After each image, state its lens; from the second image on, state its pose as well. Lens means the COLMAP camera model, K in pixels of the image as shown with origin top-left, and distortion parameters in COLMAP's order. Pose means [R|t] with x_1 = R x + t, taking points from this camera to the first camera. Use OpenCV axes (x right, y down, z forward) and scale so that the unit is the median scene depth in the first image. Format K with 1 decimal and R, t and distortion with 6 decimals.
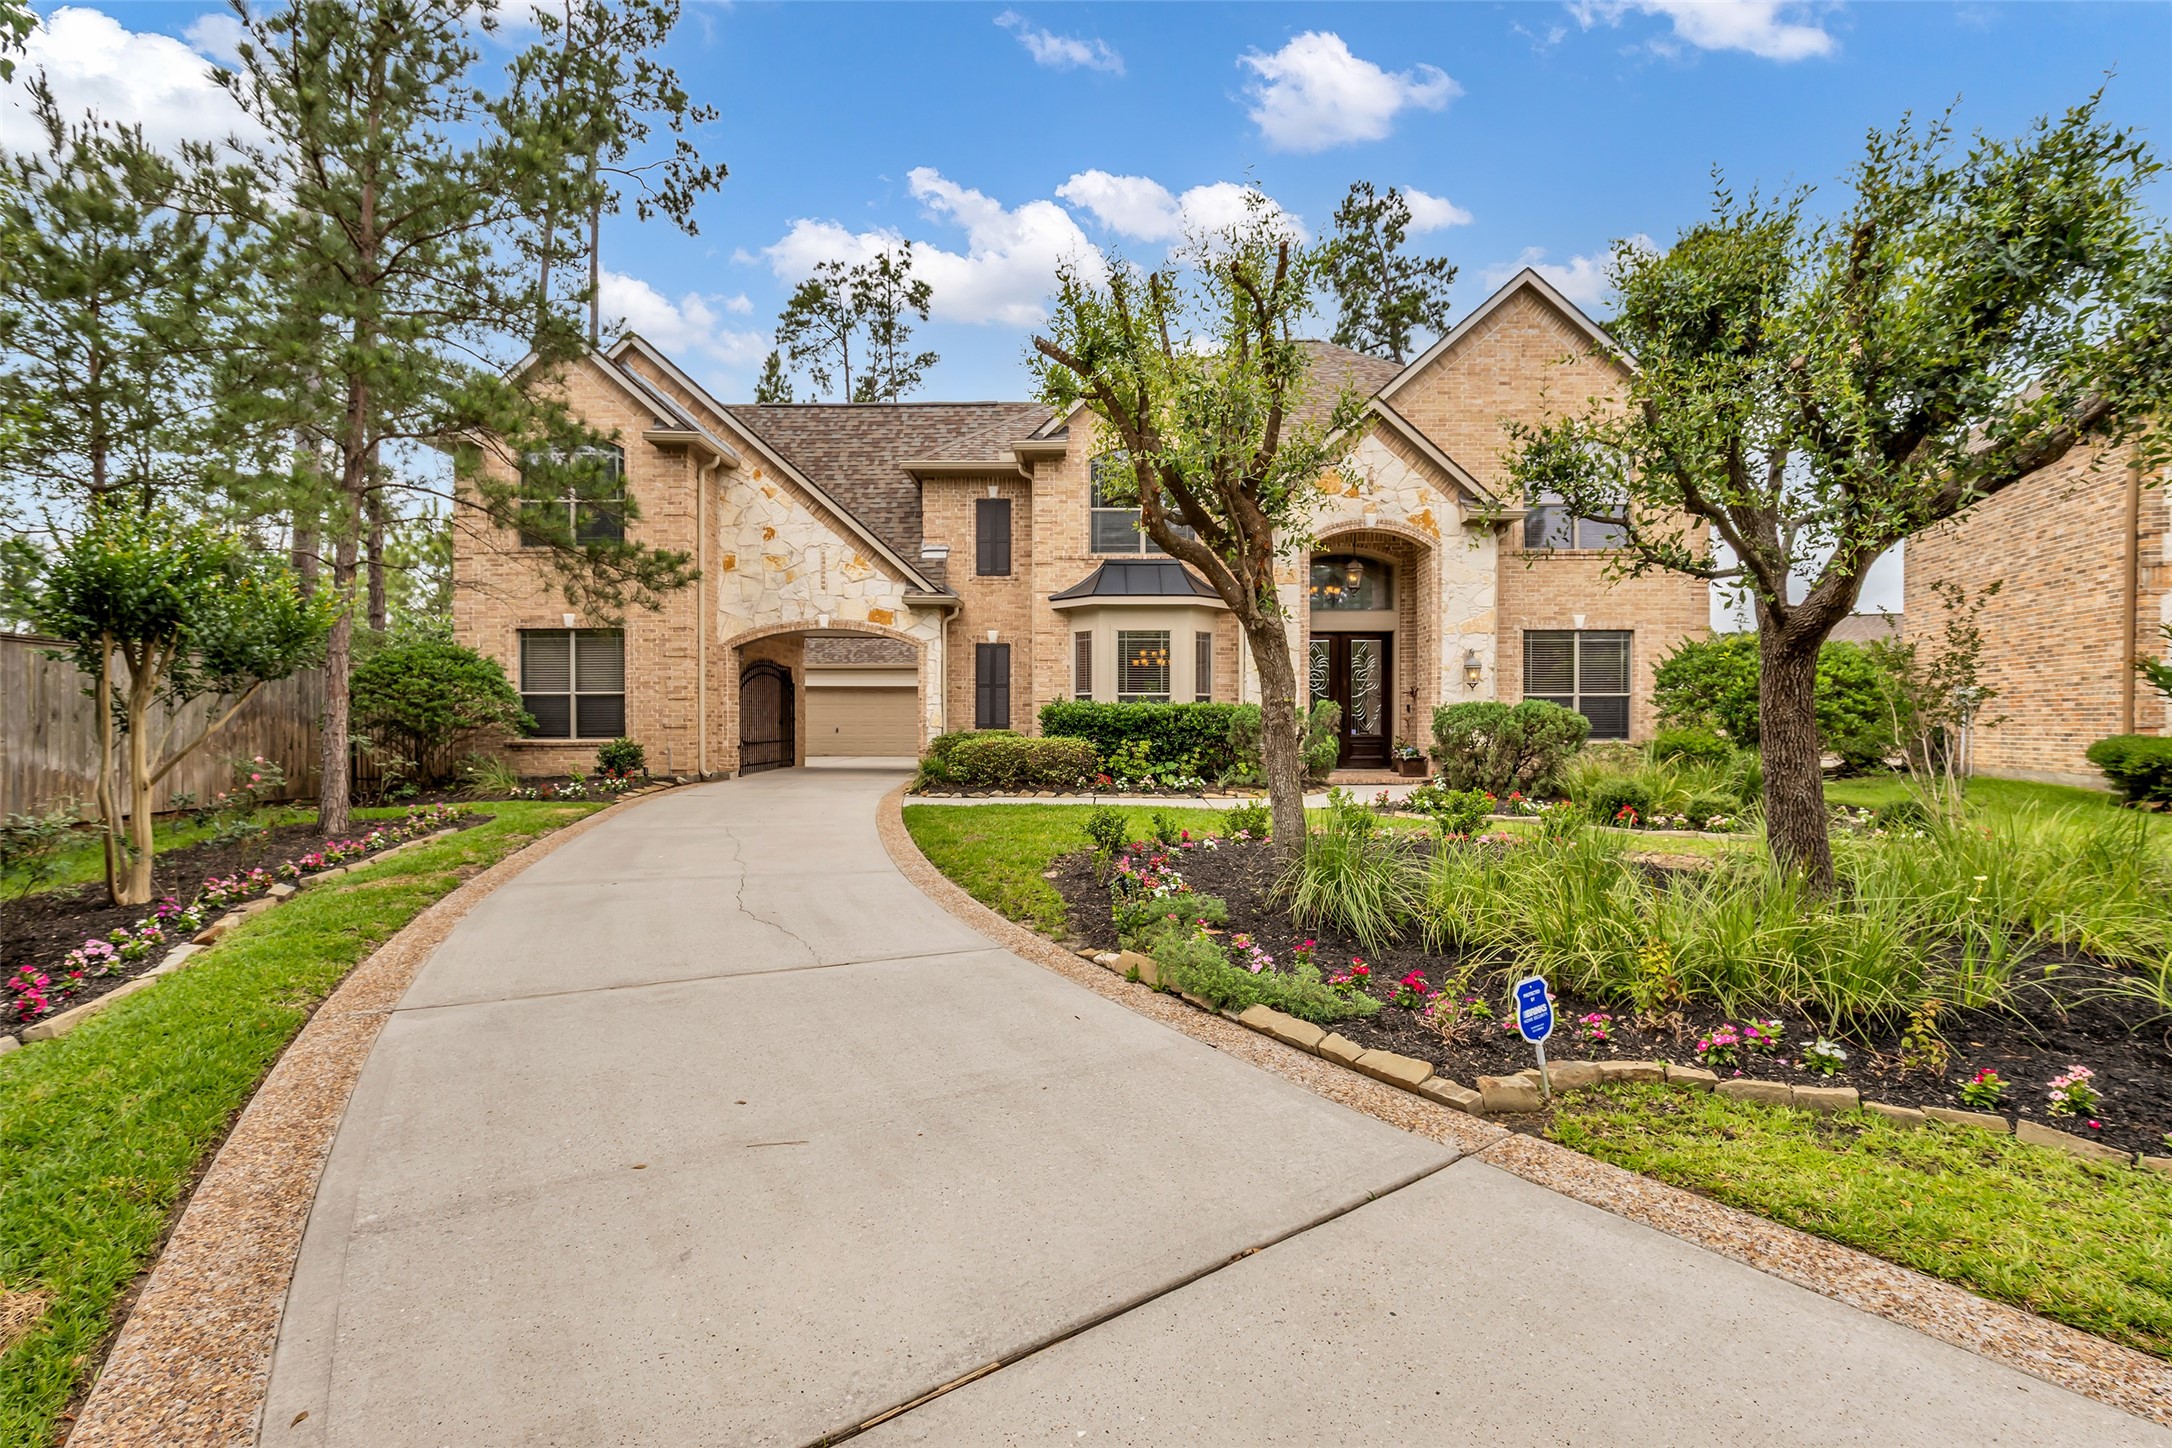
lens RADIAL K [[1065.7, 0, 1086.0], [0, 1065.7, 724.0], [0, 0, 1]] dist [-0.025480, 0.000572]
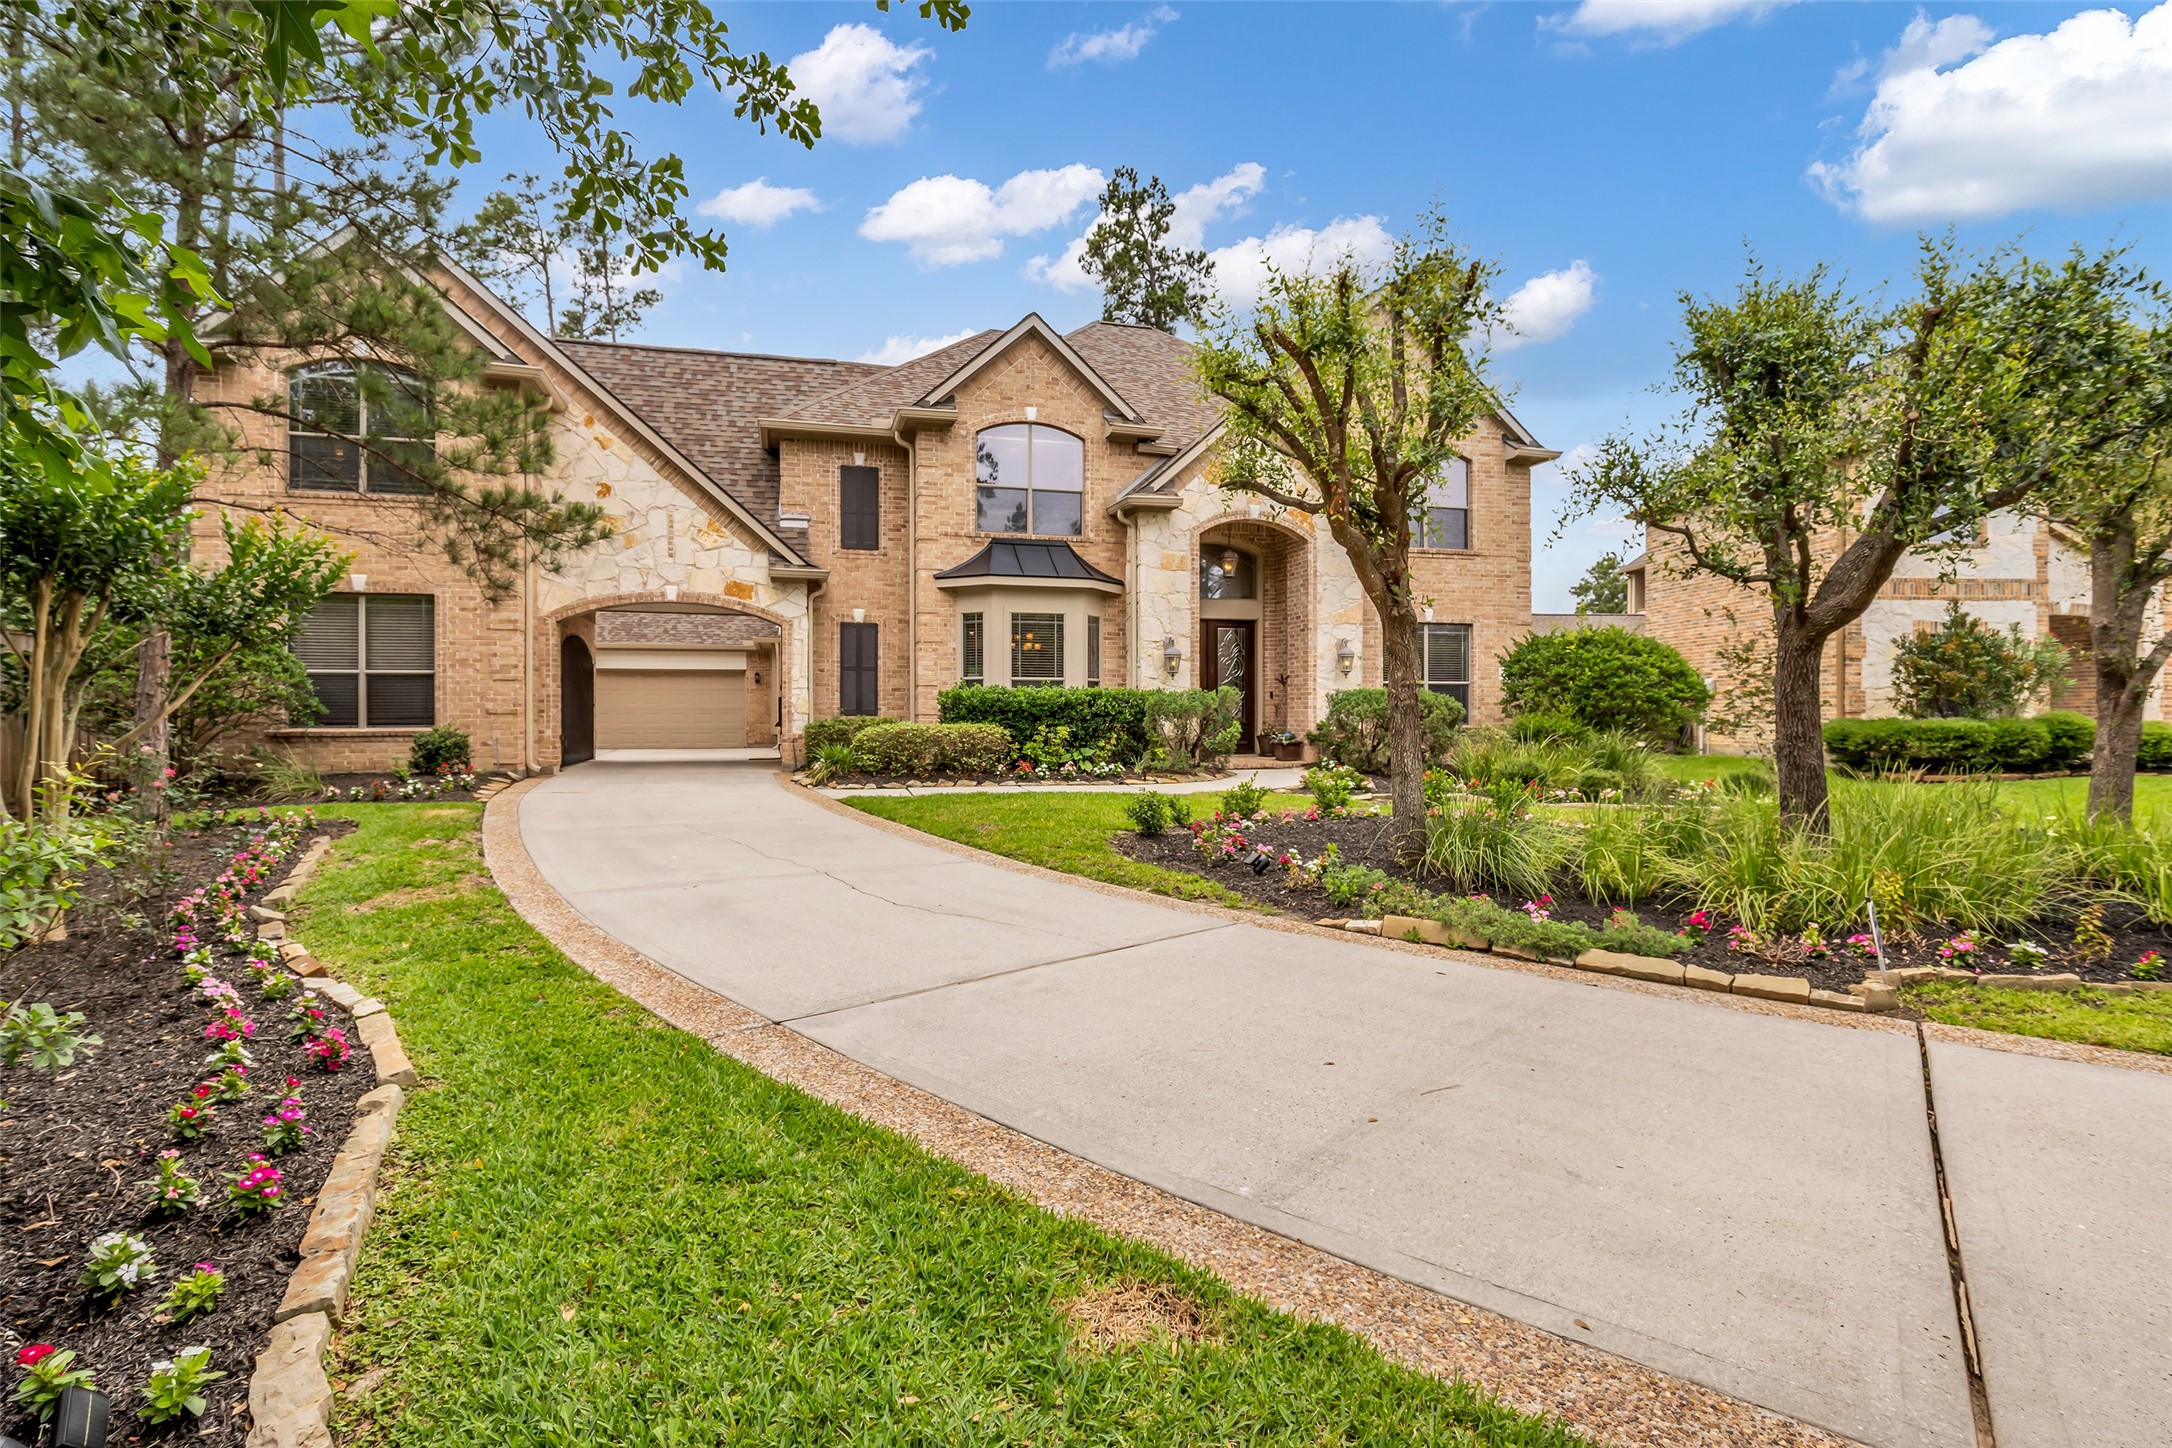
lens RADIAL K [[1134.6, 0, 1092.0], [0, 1134.6, 699.6], [0, 0, 1]] dist [-0.021048, -0.000702]
pose [[0.955088, 0.003168, 0.296305, -0.198848], [0.000741, 0.999914, -0.013079, 0.004170], [-0.296321, 0.012711, 0.955004, 0.003370]]
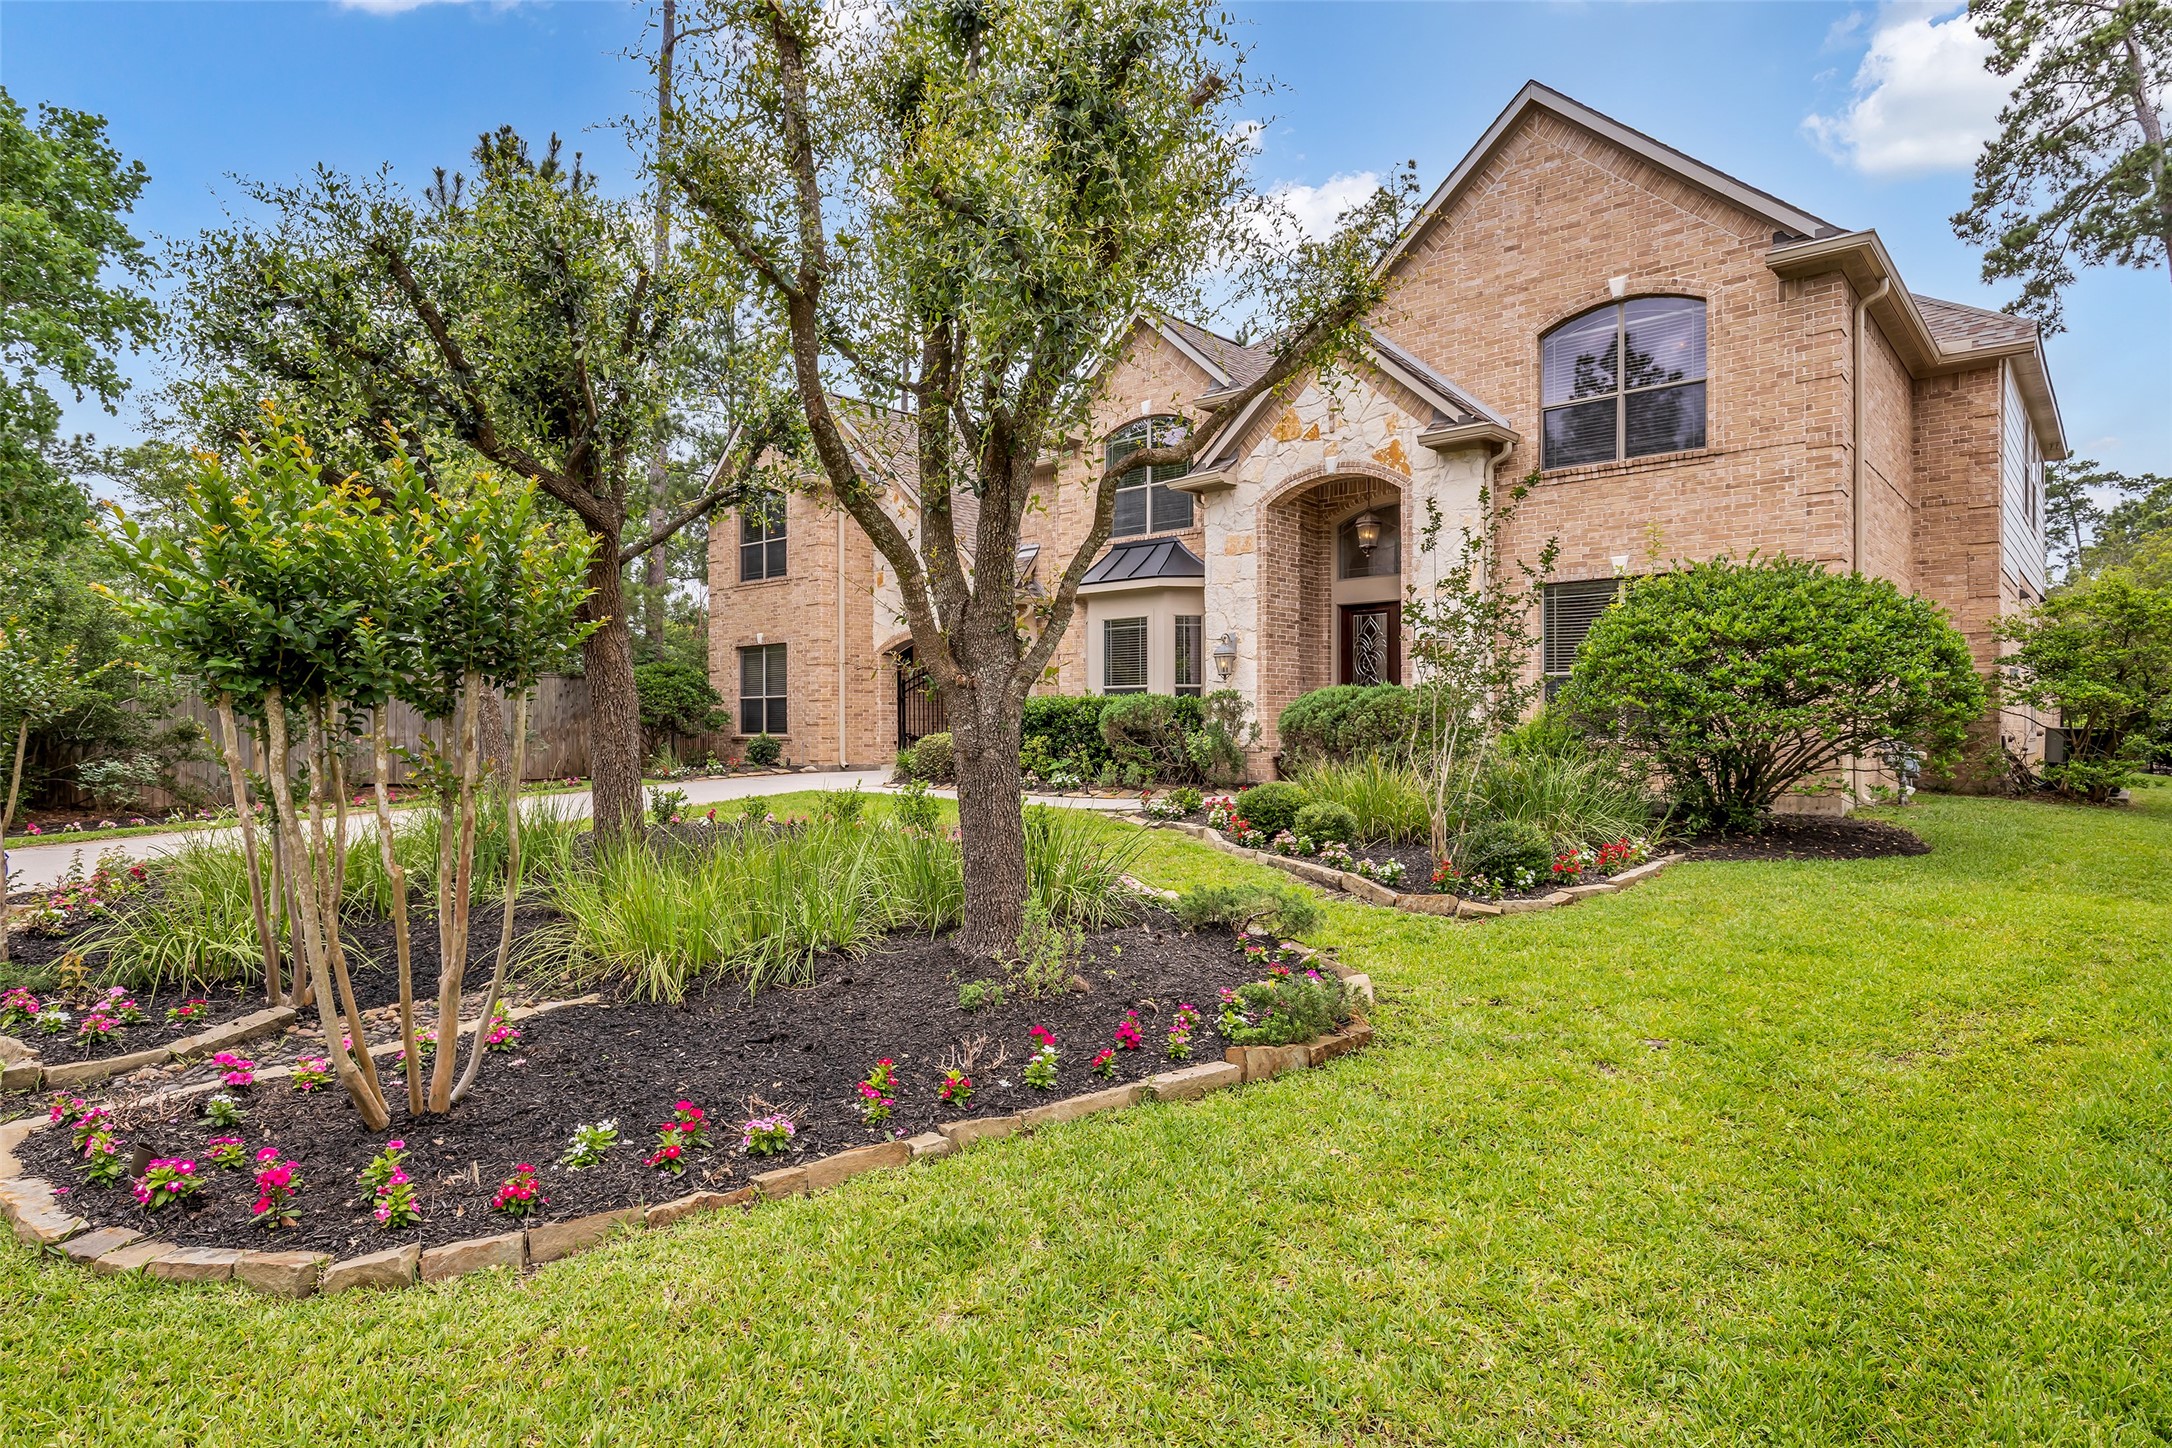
lens RADIAL K [[1198.3, 0, 1086.0], [0, 1198.3, 724.0], [0, 0, 1]] dist [0.000024, 0.000158]
pose [[0.758725, -0.004833, -0.651394, 0.693297], [-0.000225, 0.999970, -0.007682, 0.012238], [0.651412, 0.005976, 0.758701, 0.181674]]
